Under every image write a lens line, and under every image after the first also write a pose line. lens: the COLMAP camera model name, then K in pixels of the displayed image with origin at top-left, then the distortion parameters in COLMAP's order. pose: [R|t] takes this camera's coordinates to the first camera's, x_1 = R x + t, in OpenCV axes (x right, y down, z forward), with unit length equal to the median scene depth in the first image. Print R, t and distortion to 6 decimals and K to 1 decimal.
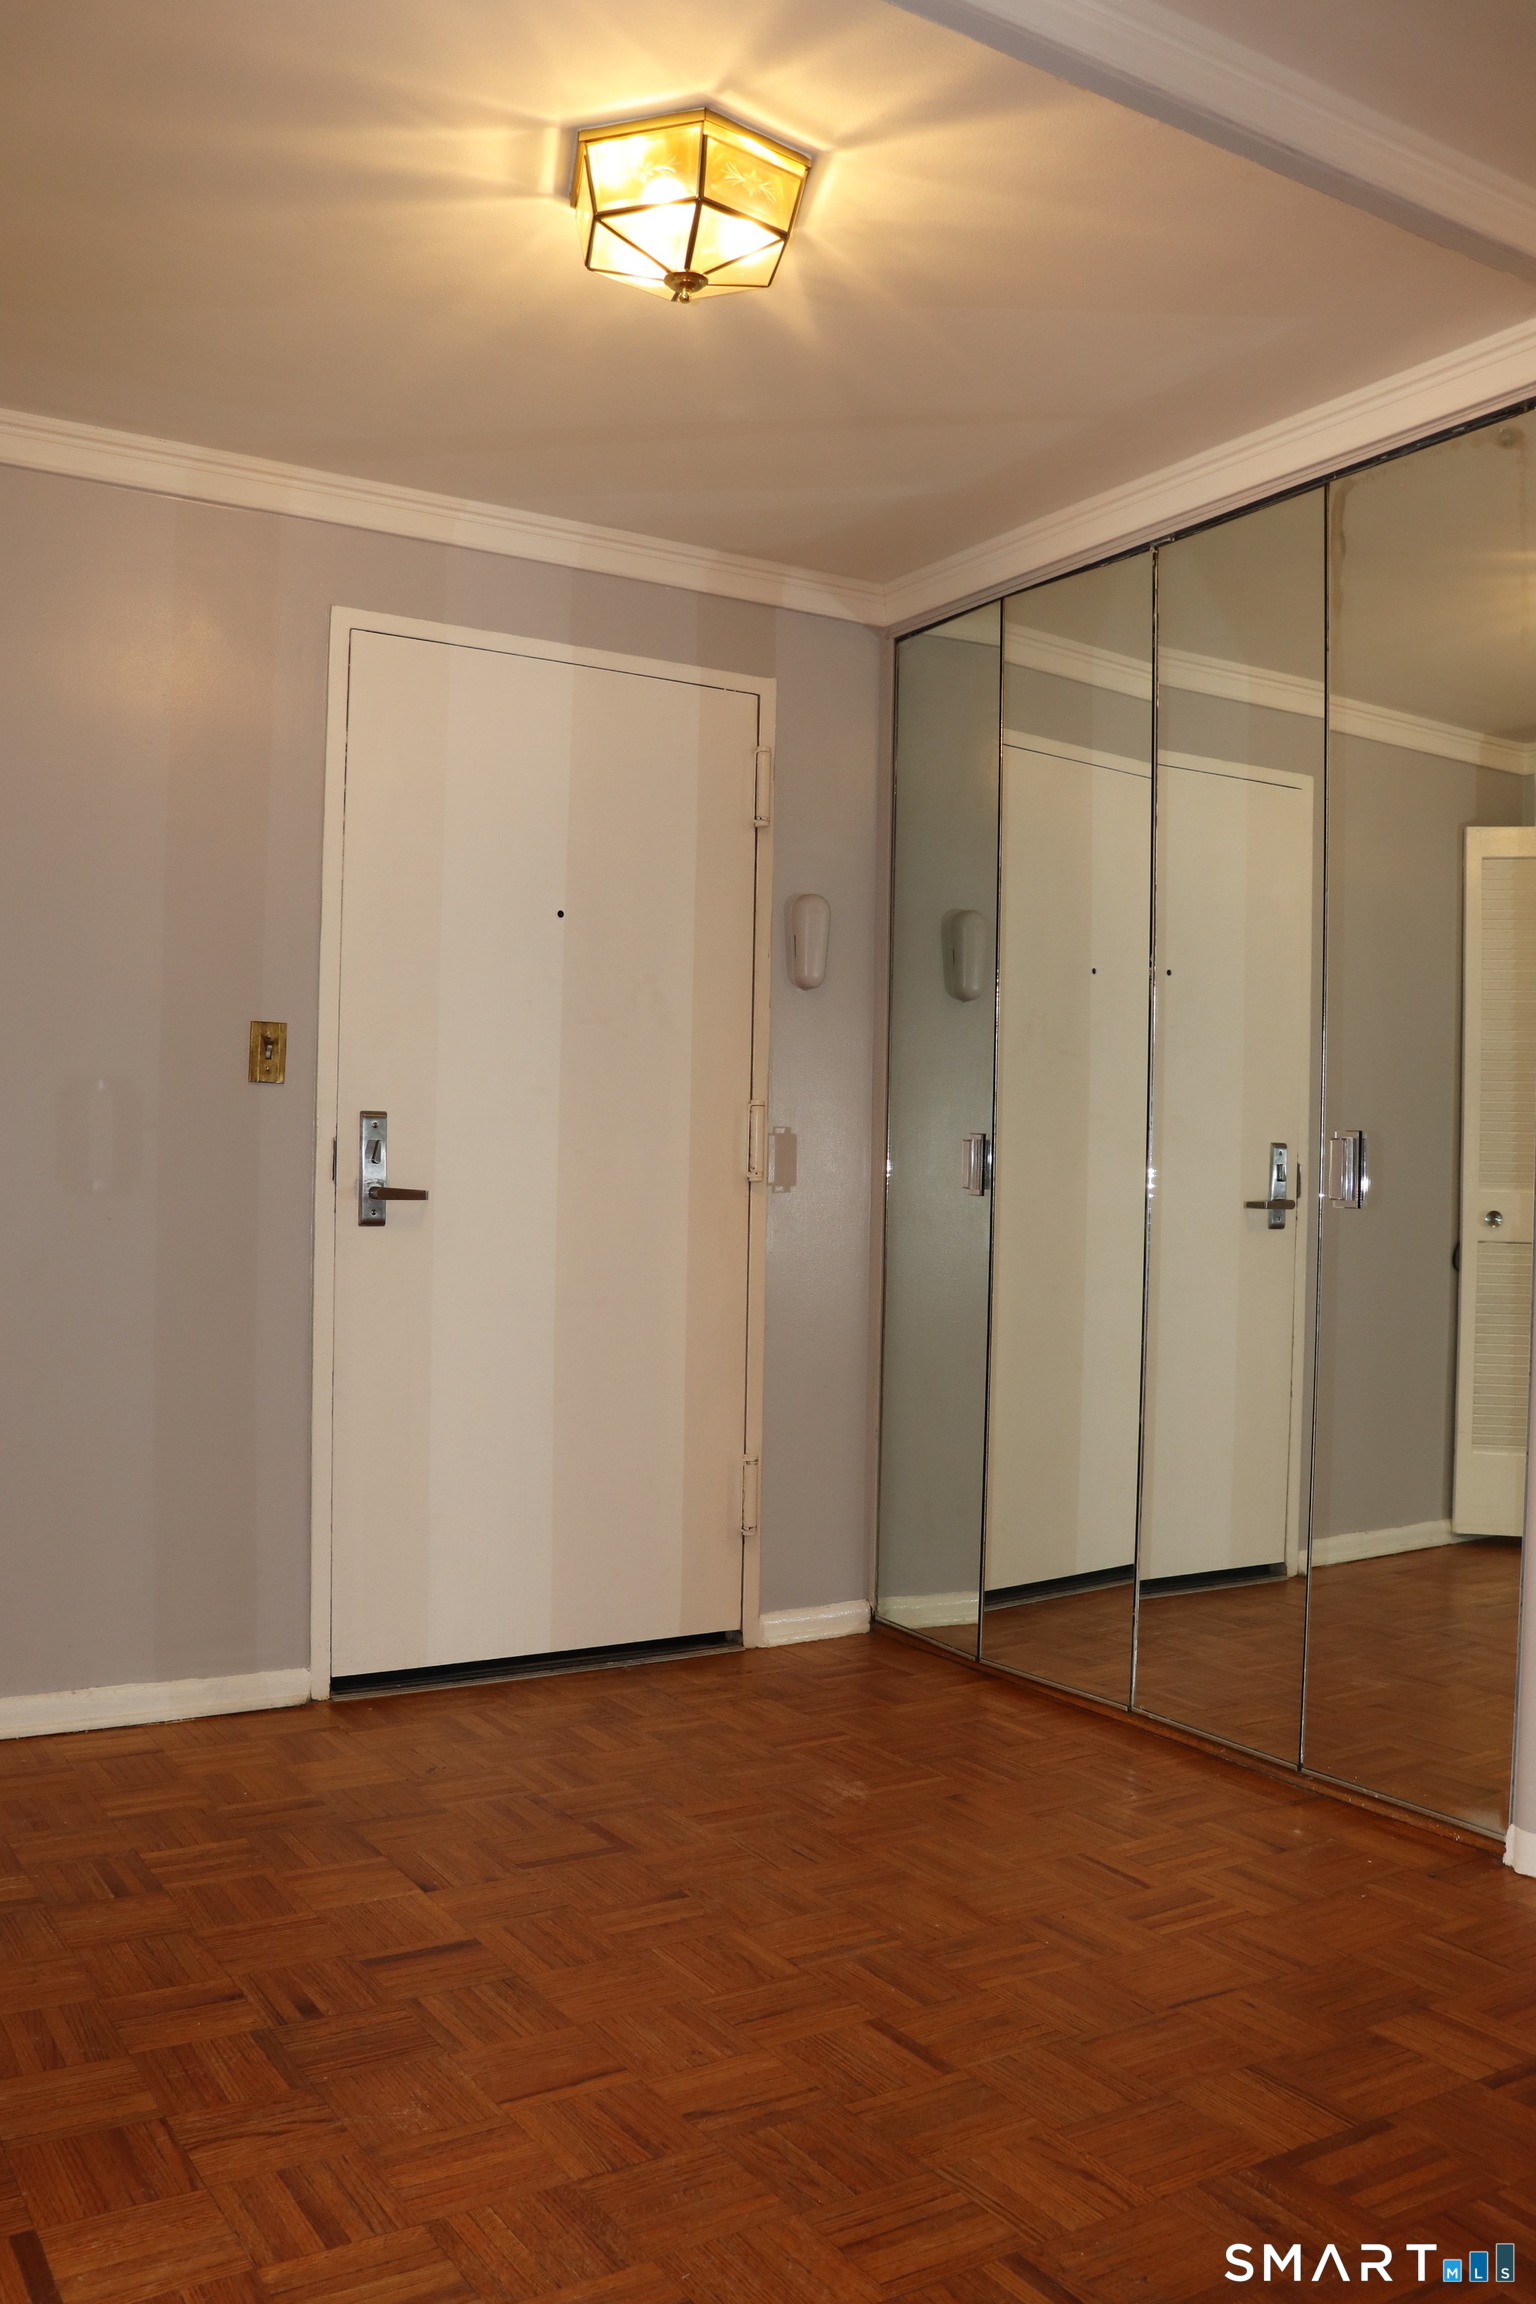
lens RADIAL K [[1925.4, 0, 780.4], [0, 1925.4, 1157.3], [0, 0, 1]] dist [-0.128738, 0.090502]
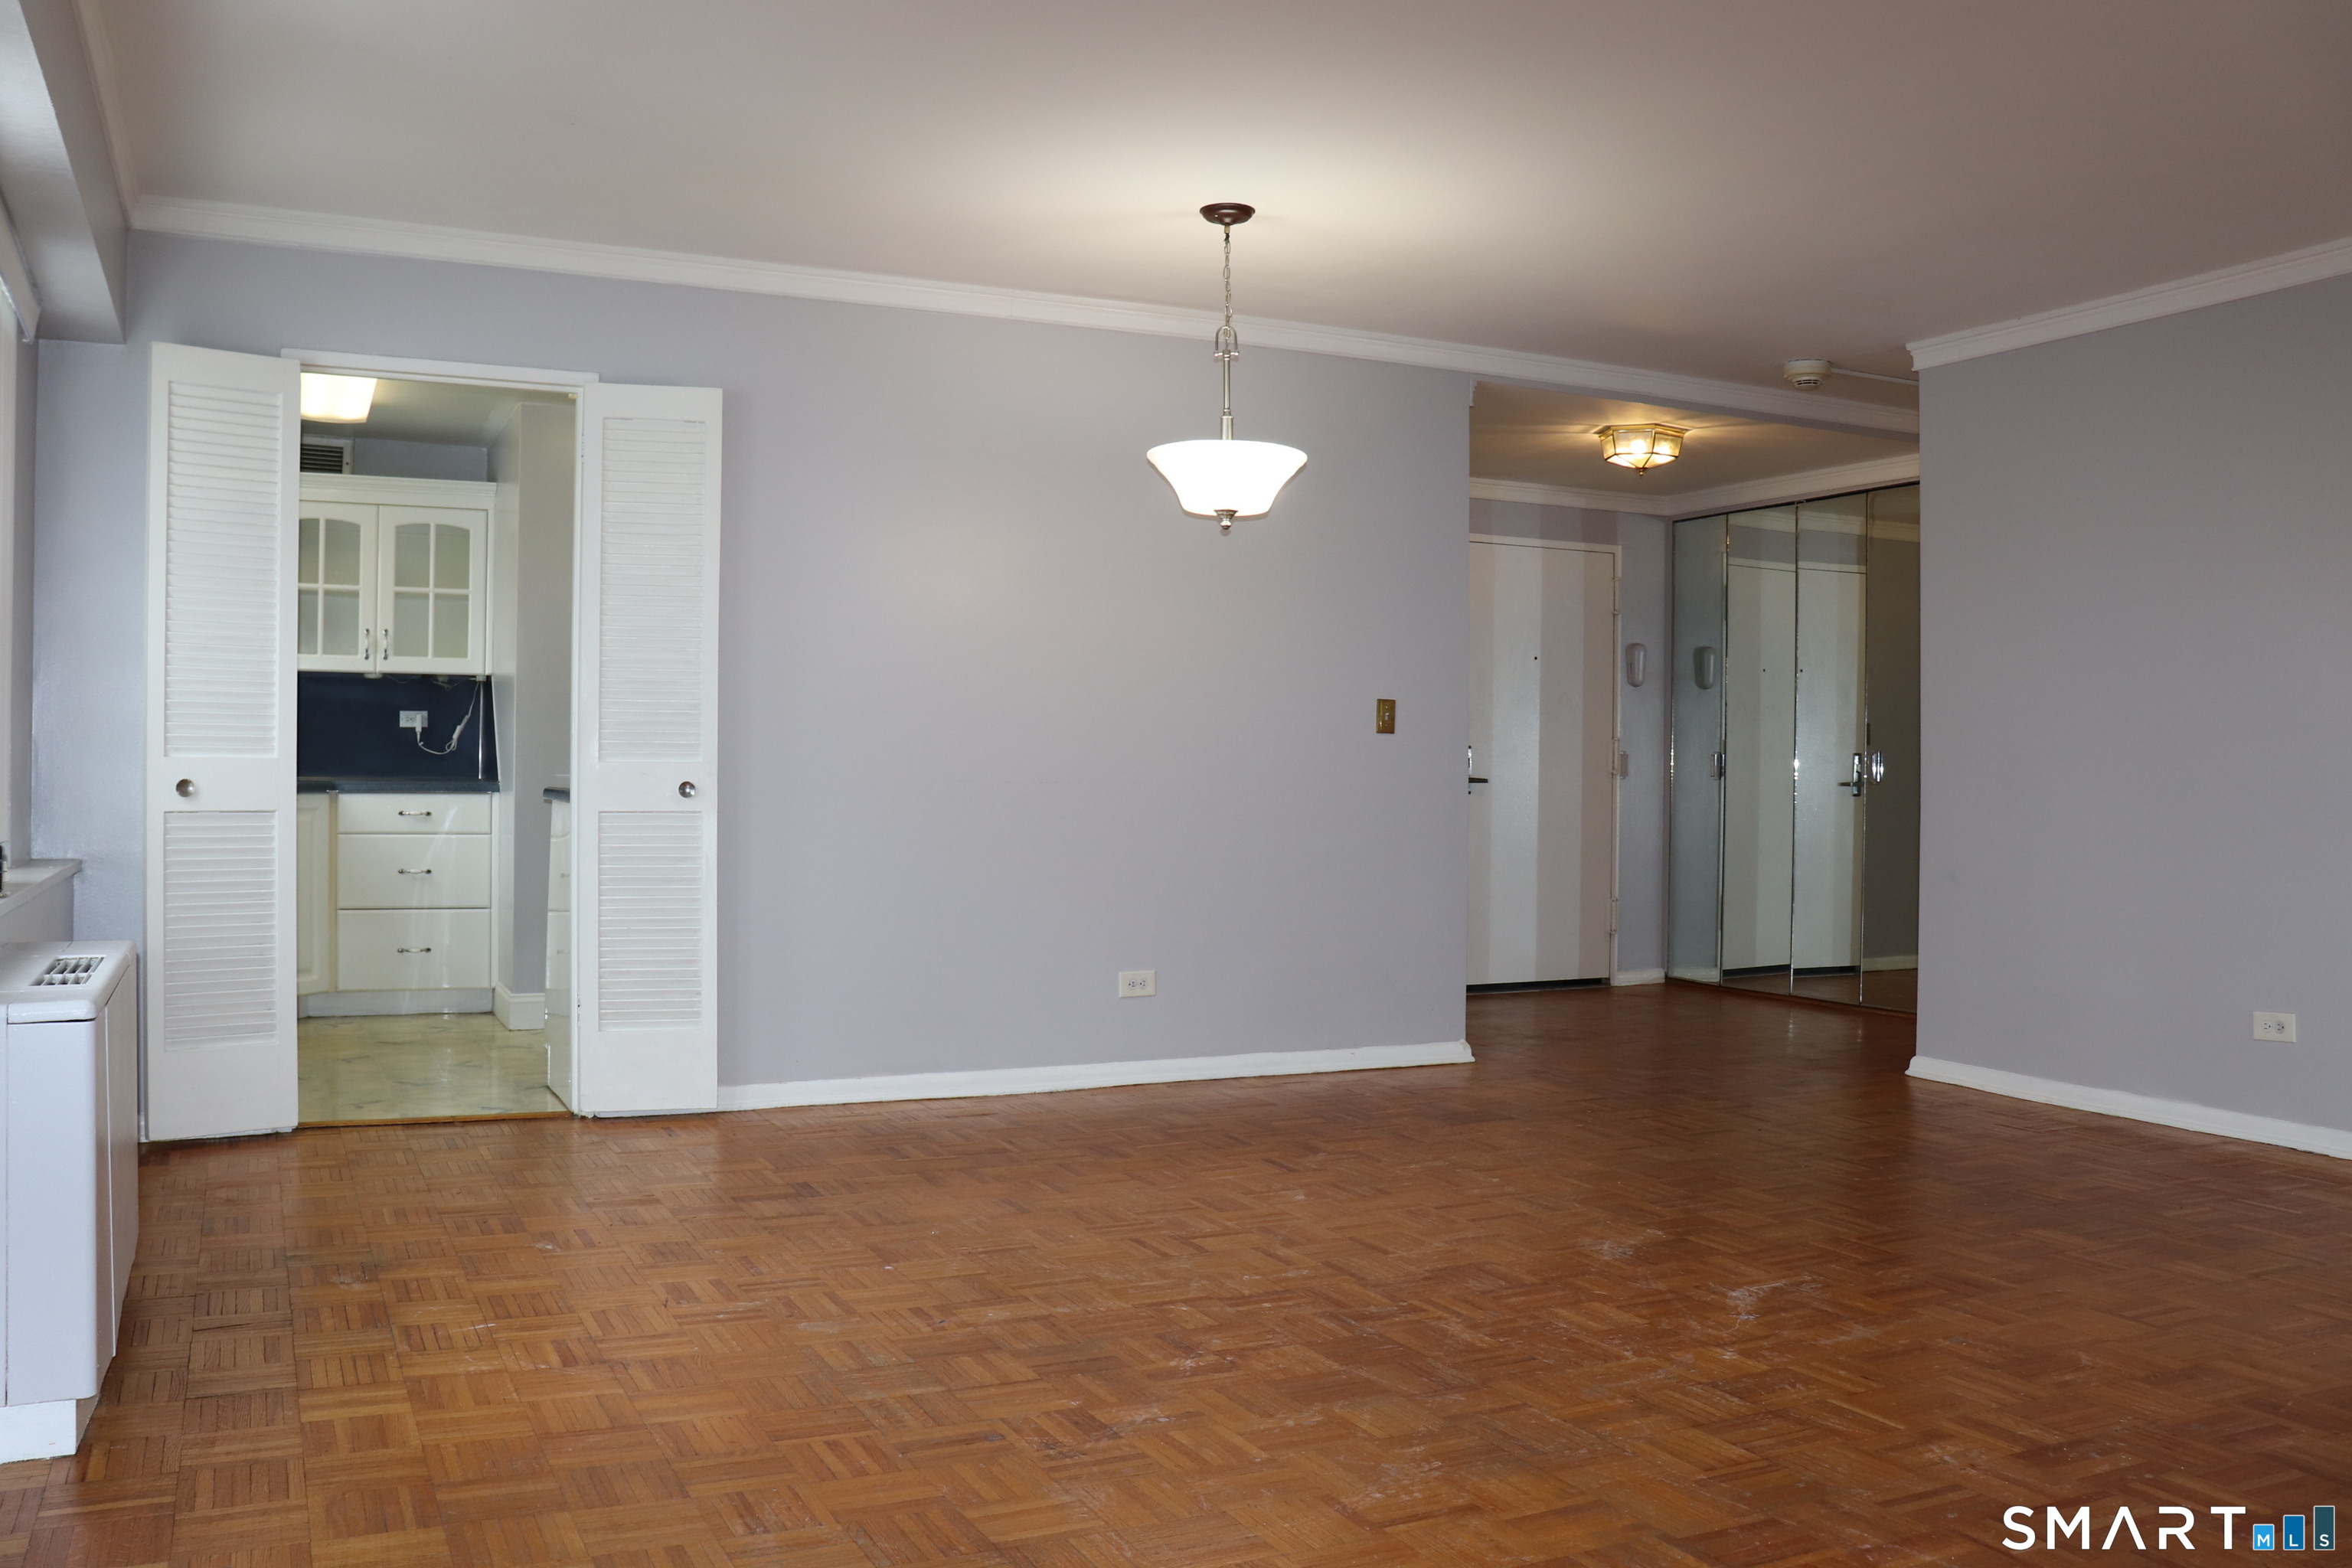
lens RADIAL K [[1965.5, 0, 1165.4], [0, 1965.5, 750.5], [0, 0, 1]] dist [-0.128738, 0.090502]
pose [[0.992388, -0.010226, -0.122722, -0.241802], [0.011479, 0.999889, 0.009508, -0.040107], [0.122611, -0.010845, 0.992396, -1.247206]]
